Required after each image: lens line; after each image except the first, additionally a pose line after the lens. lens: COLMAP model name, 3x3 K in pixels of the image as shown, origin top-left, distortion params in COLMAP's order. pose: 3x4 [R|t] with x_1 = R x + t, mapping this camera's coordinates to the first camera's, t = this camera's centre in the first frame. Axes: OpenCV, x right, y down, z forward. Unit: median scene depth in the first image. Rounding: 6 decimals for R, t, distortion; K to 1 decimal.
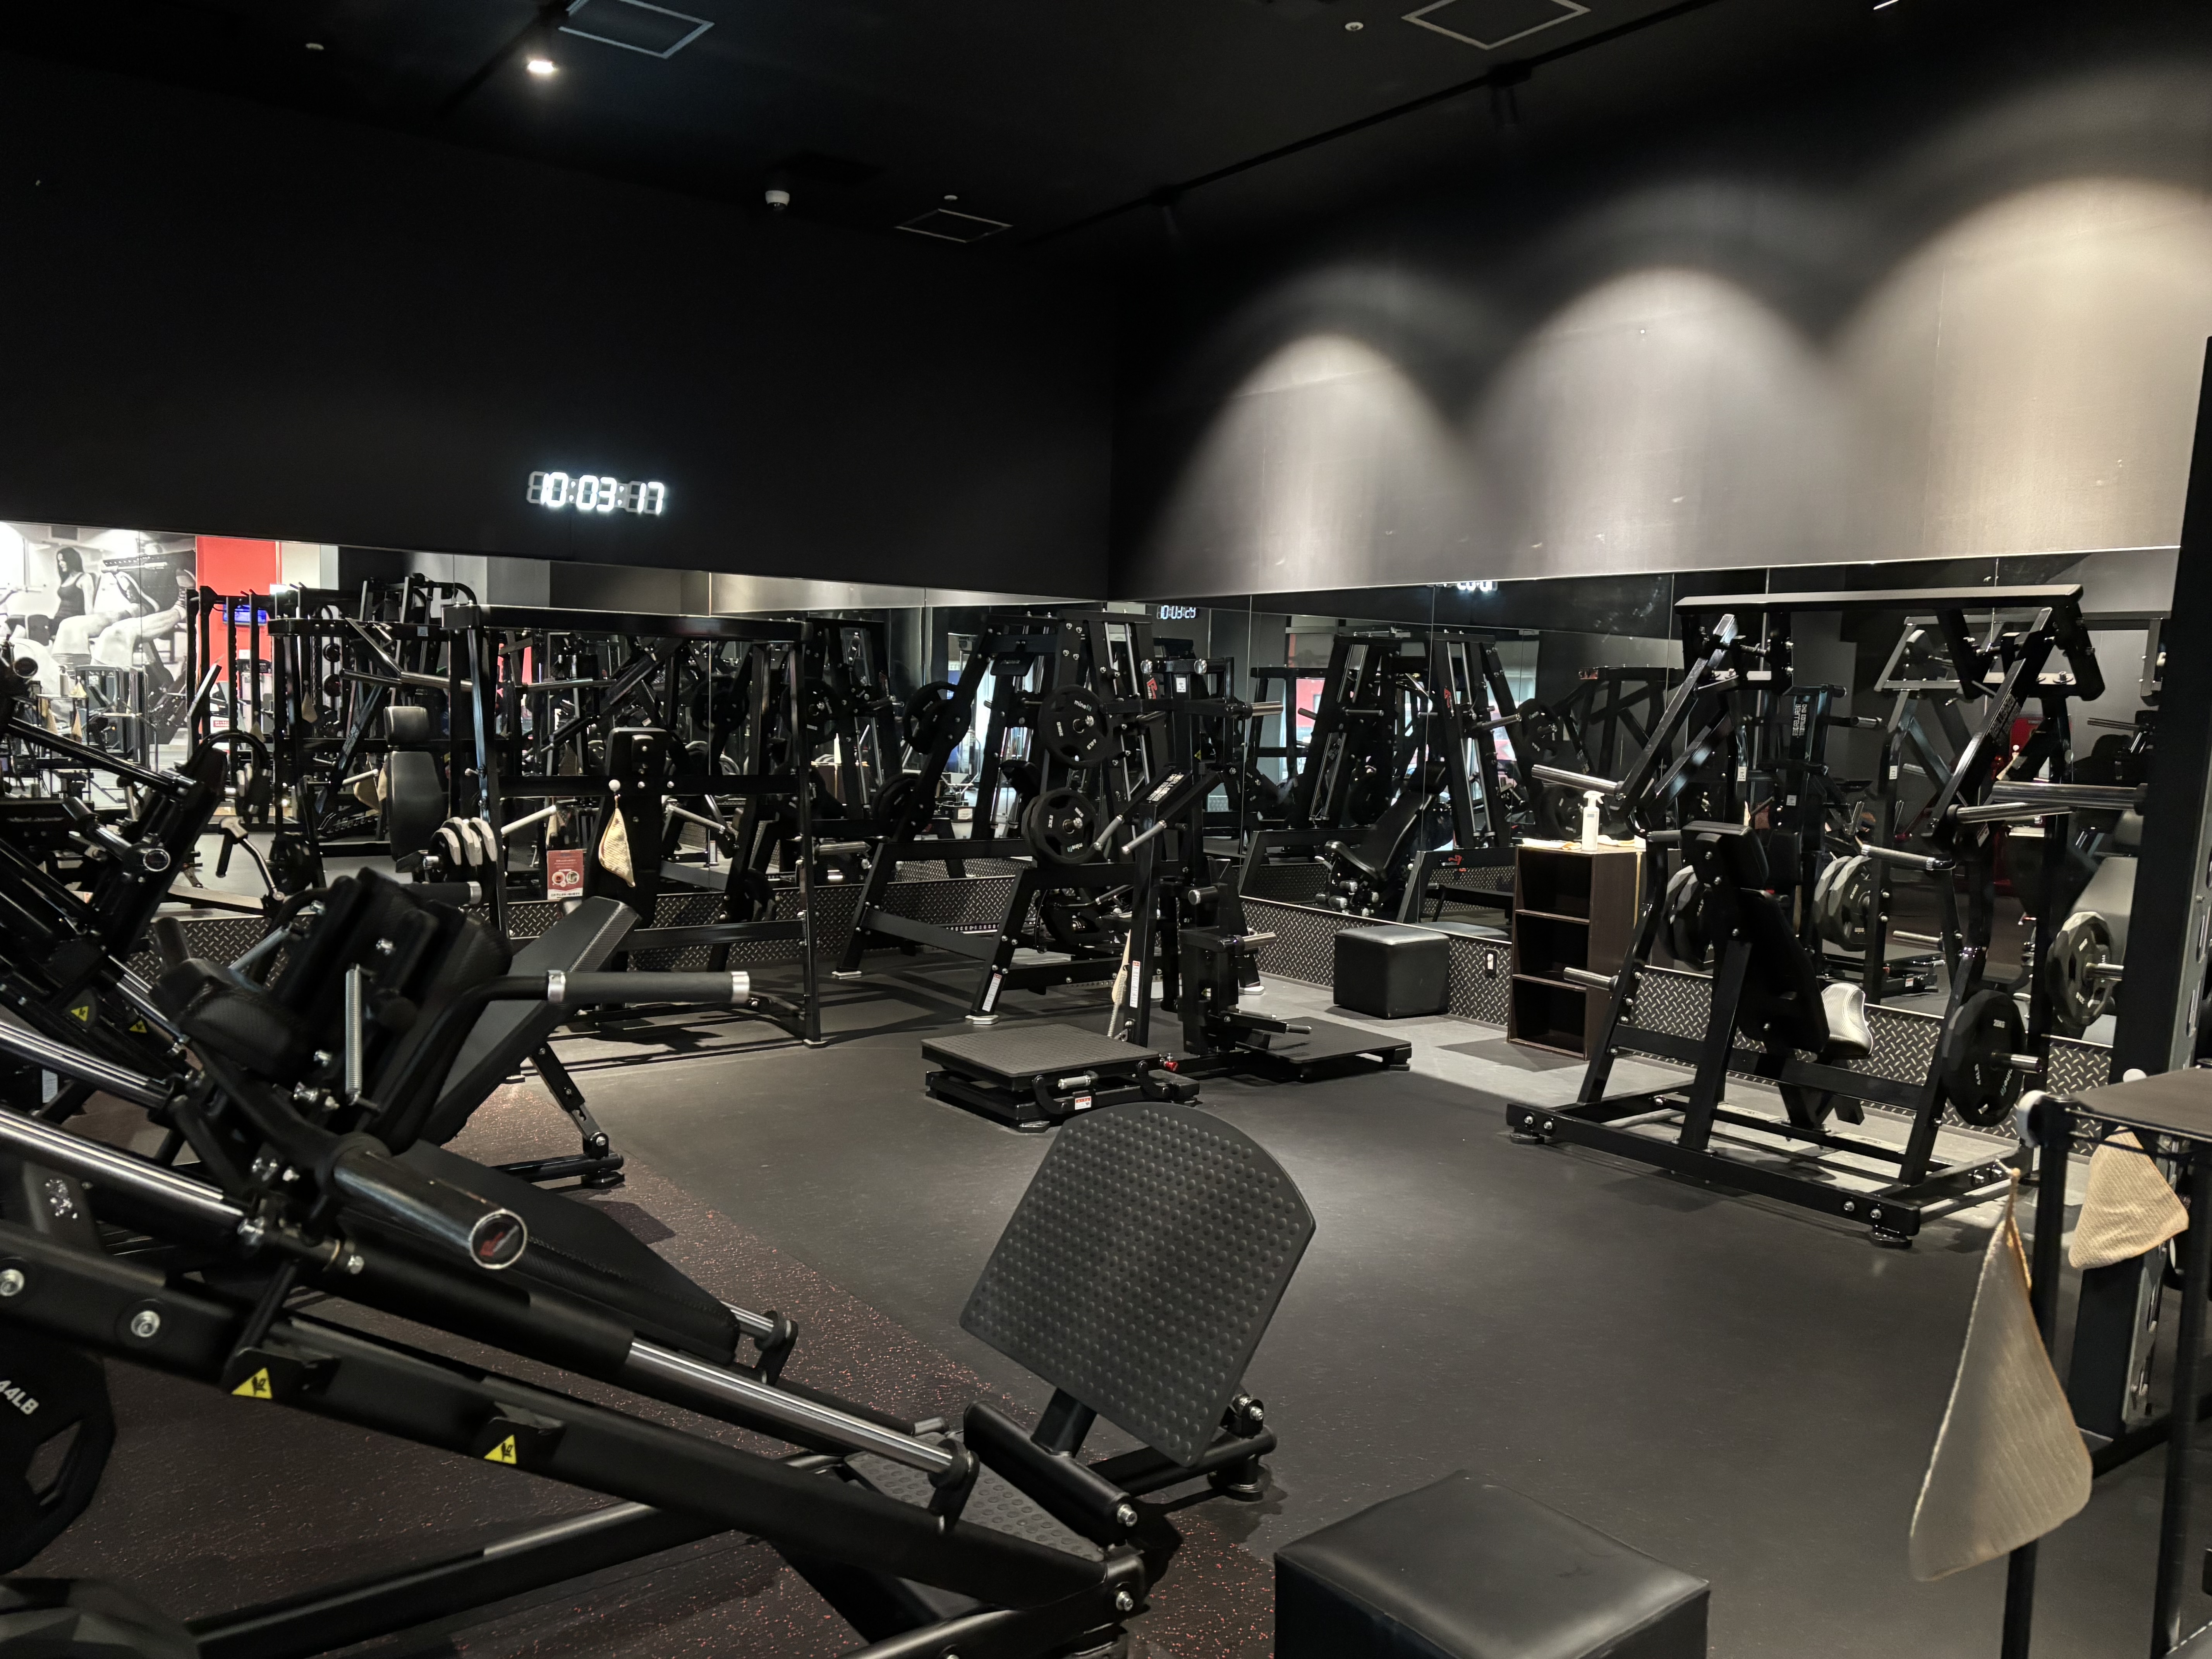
lens RADIAL K [[1673.1, 0, 1093.0], [0, 1673.1, 830.5], [0, 0, 1]] dist [0.043320, -0.034629]
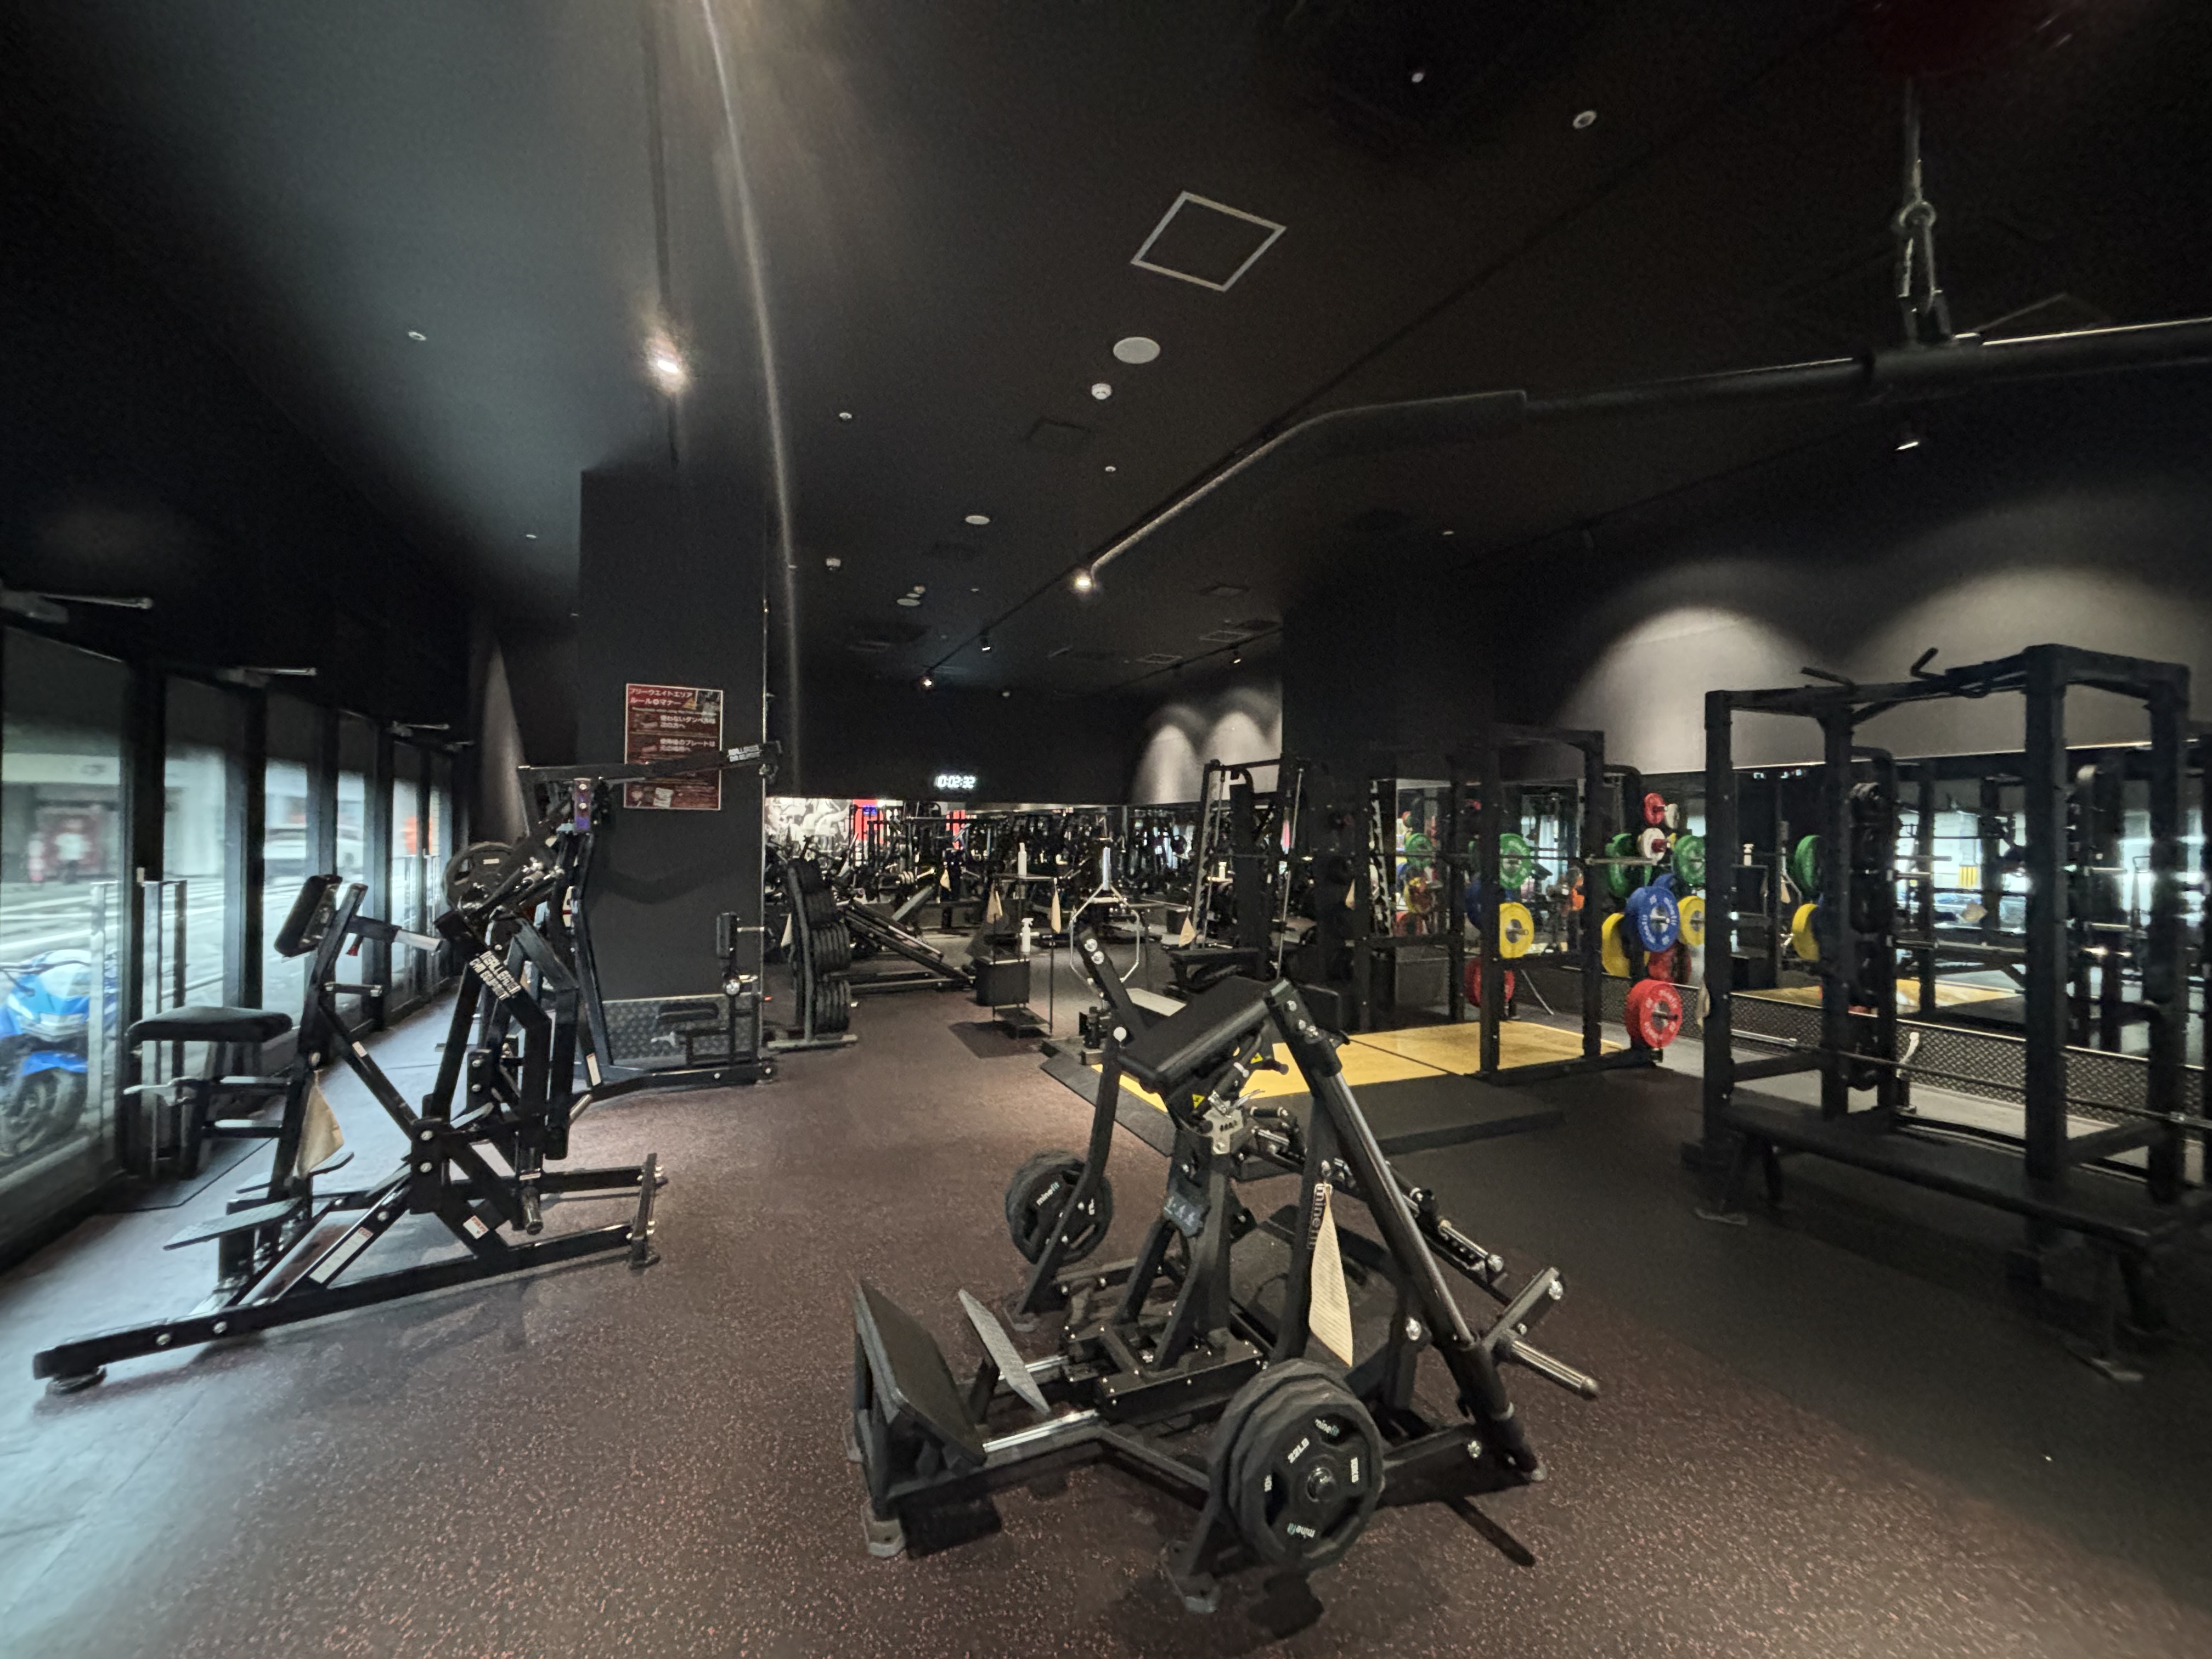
lens RADIAL K [[892.3, 0, 1126.7], [0, 892.3, 824.9], [0, 0, 1]] dist [0.003794, -0.000645]
pose [[0.980895, -0.020644, -0.193437, 0.457874], [0.001803, 0.995275, -0.097076, 0.075167], [0.194527, 0.094872, 0.976298, -0.795151]]
